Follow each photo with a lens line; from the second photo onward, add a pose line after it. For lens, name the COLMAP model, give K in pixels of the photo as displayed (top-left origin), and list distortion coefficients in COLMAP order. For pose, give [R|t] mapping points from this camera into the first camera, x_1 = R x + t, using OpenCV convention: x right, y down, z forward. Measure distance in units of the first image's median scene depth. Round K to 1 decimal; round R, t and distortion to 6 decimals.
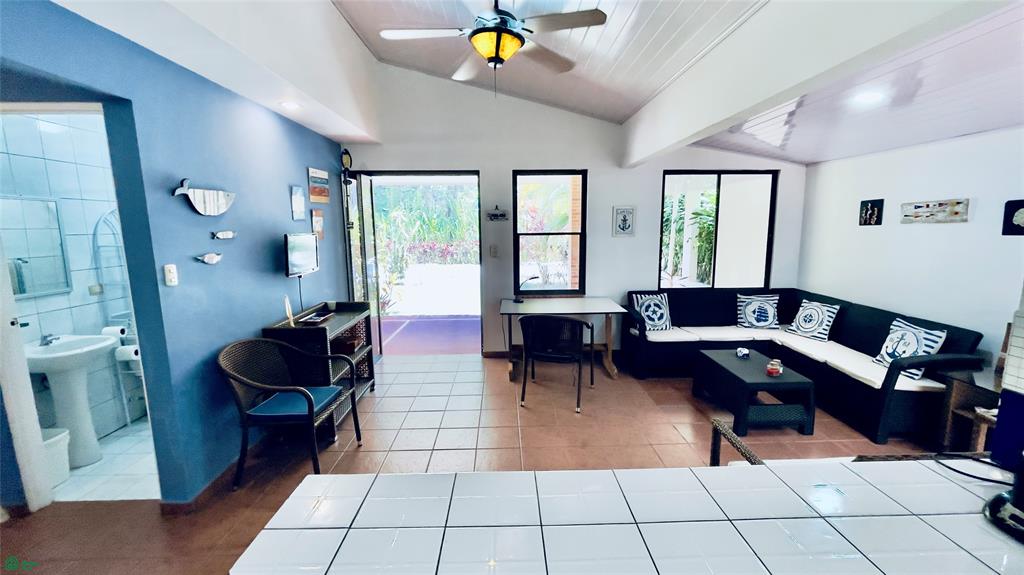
lens RADIAL K [[406.2, 0, 507.9], [0, 406.2, 286.0], [0, 0, 1]] dist [0.001939, 0.000411]
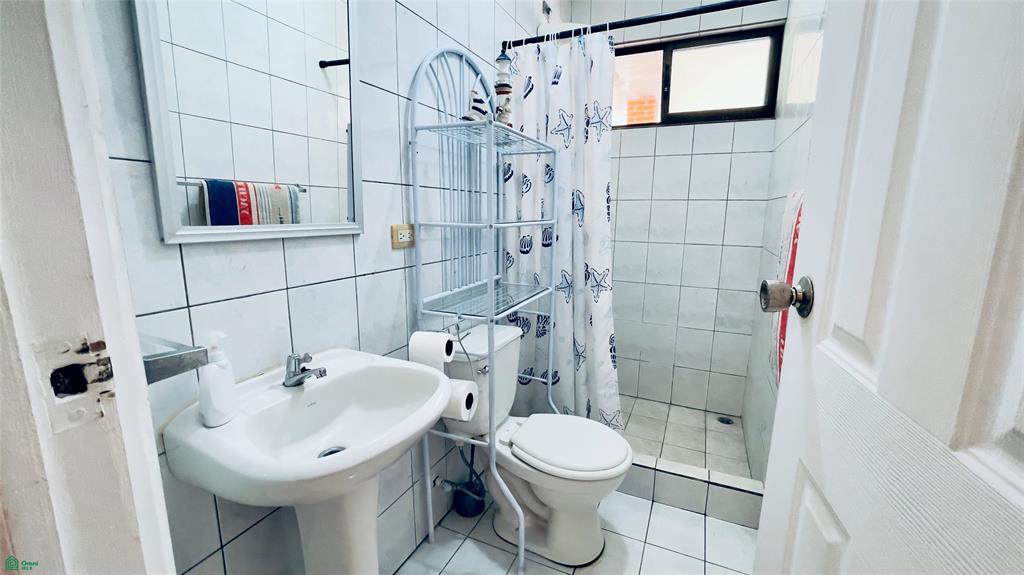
lens RADIAL K [[414.2, 0, 514.7], [0, 414.2, 288.3], [0, 0, 1]] dist [0.000183, 0.000668]
pose [[0.898600, 0.097277, -0.427850, -0.725500], [-0.080580, 0.995116, 0.057013, 0.027937], [0.431307, -0.016756, 0.902050, 0.669853]]
